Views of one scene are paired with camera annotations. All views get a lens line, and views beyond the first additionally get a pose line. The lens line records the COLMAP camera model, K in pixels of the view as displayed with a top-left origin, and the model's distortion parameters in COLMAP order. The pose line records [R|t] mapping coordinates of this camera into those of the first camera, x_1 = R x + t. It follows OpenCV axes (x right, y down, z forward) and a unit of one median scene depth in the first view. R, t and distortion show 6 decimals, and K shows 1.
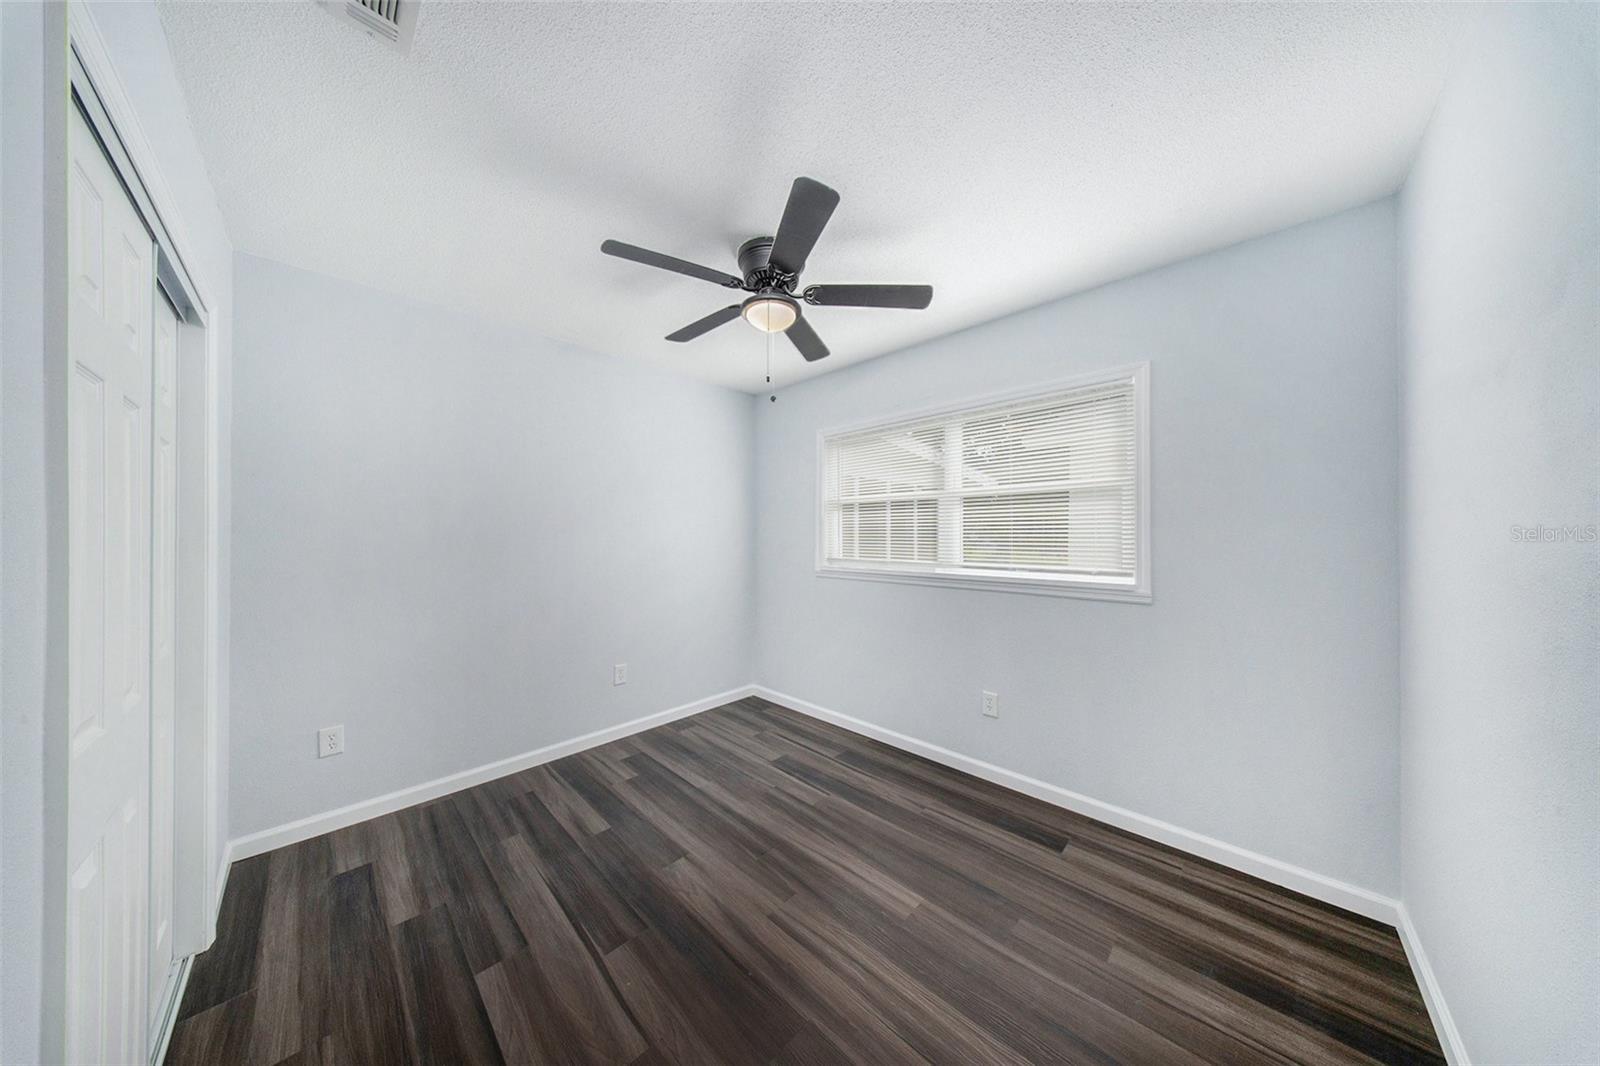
lens RADIAL K [[476.6, 0, 785.5], [0, 476.6, 540.2], [0, 0, 1]] dist [-0.001898, -0.000478]
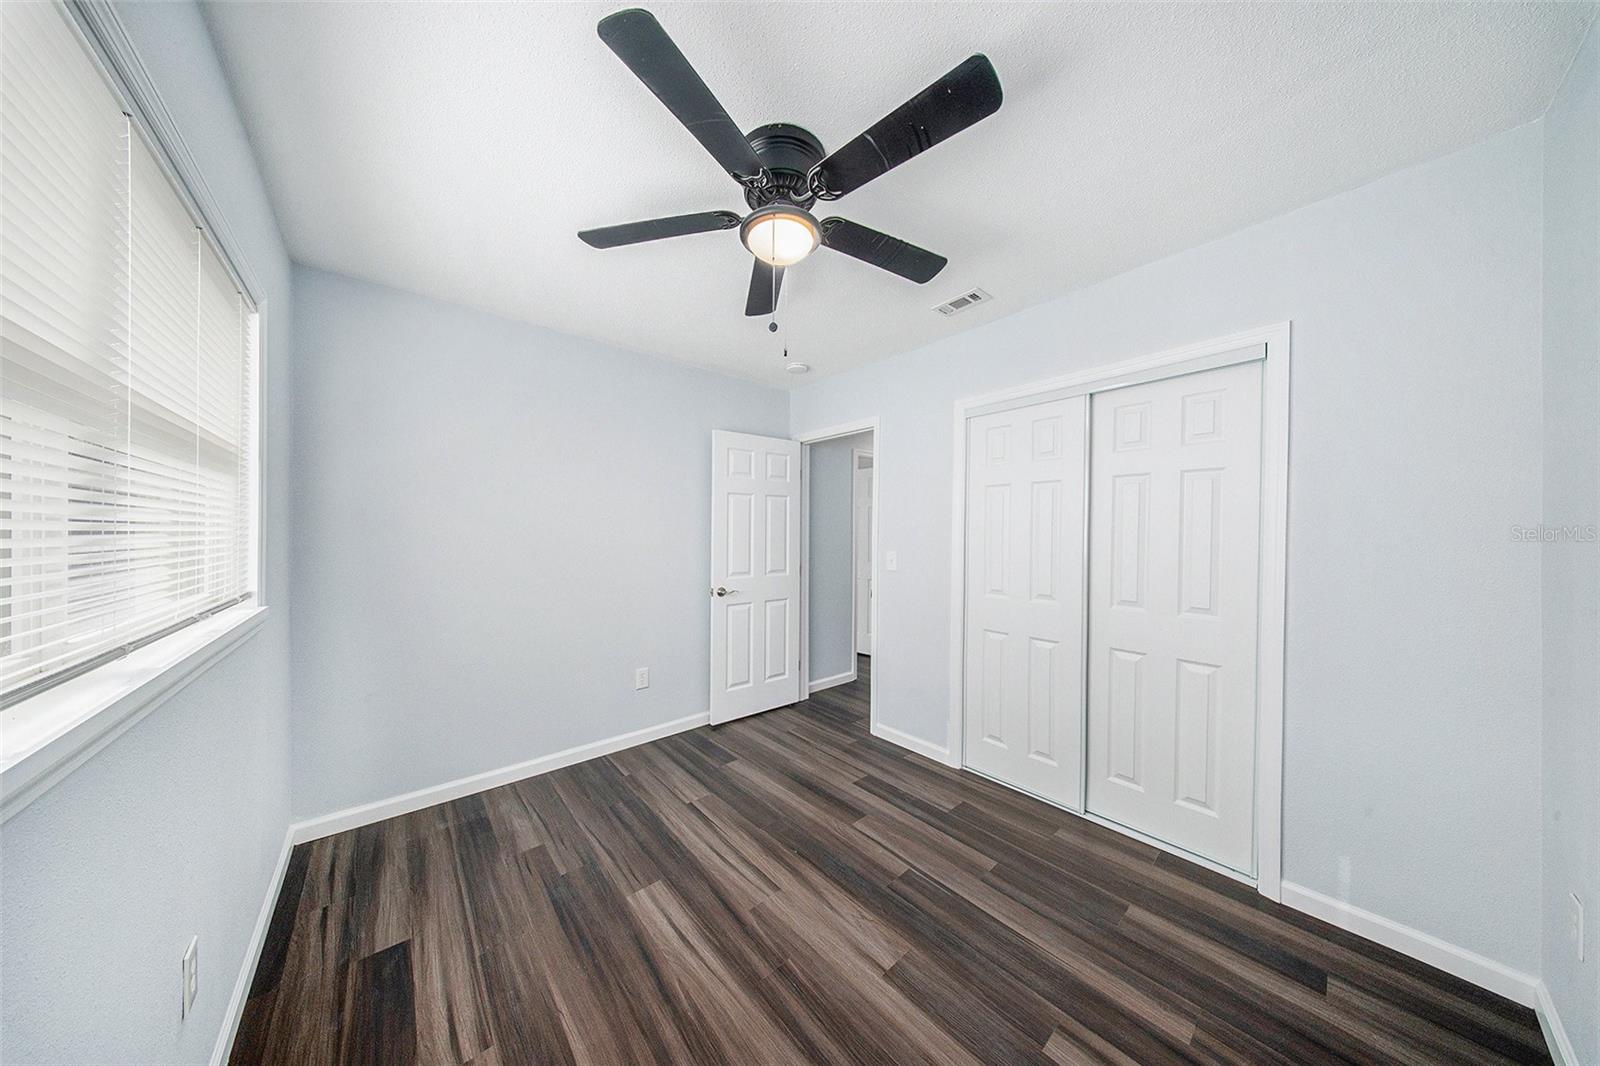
lens RADIAL K [[476.6, 0, 794.7], [0, 476.6, 538.0], [0, 0, 1]] dist [-0.001898, -0.000478]
pose [[-0.997334, -0.000827, 0.072973, -0.138337], [-0.001361, 0.999973, -0.007268, -0.008473], [-0.072965, -0.007348, -0.997307, 1.965091]]
